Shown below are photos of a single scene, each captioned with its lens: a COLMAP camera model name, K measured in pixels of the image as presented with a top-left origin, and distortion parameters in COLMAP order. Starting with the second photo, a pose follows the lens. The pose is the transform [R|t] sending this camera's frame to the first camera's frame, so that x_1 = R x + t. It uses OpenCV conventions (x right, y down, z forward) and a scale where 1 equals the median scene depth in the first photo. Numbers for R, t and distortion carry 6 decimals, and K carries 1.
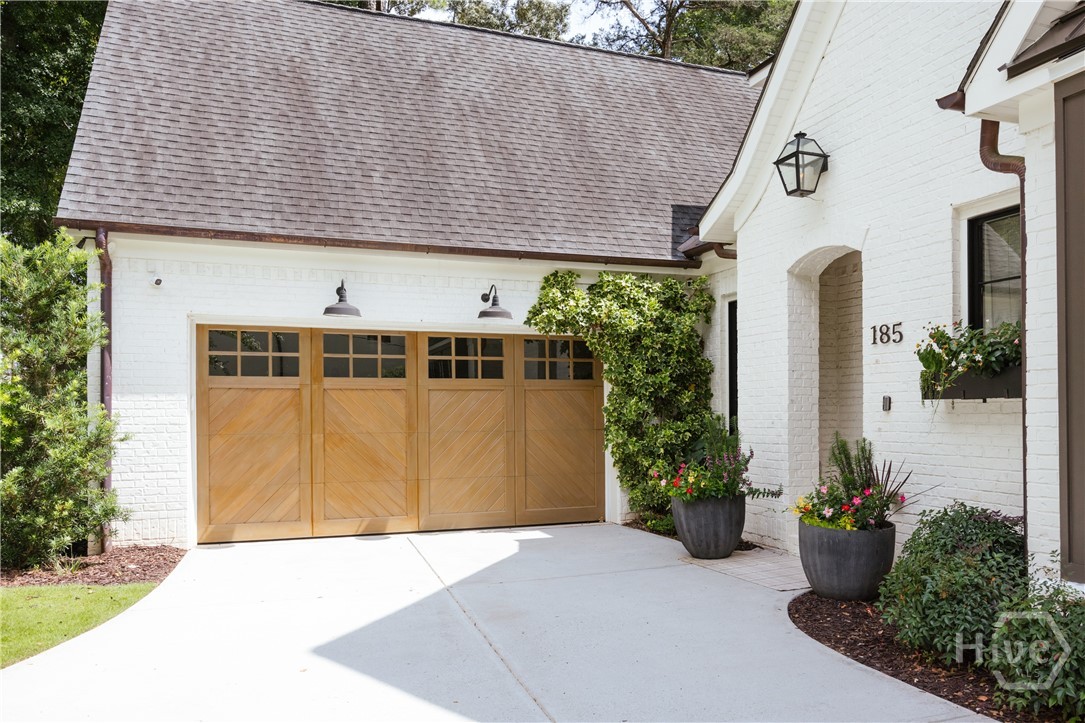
lens RADIAL K [[812.9, 0, 539.3], [0, 812.9, 405.0], [0, 0, 1]] dist [0.044642, 0.009816]
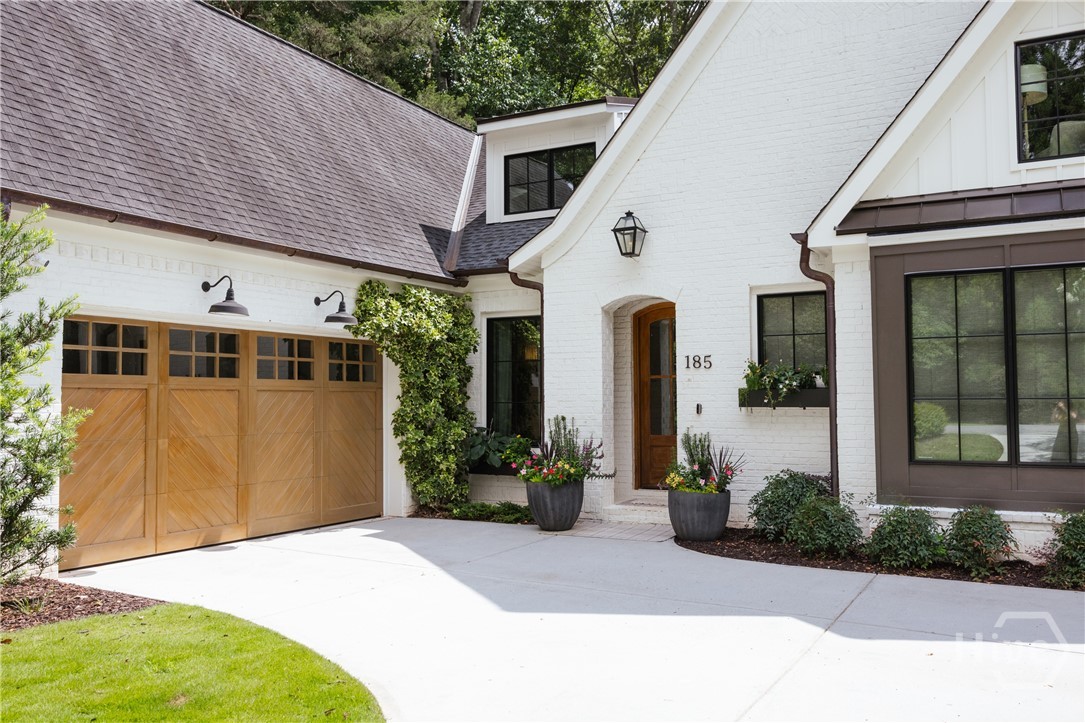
lens RADIAL K [[924.5, 0, 542.8], [0, 924.5, 355.8], [0, 0, 1]] dist [0.066652, 0.008825]
pose [[0.761857, 0.037691, 0.646648, -0.622762], [-0.008483, 0.998801, -0.048222, -0.010138], [-0.647689, 0.031253, 0.761263, -0.068539]]
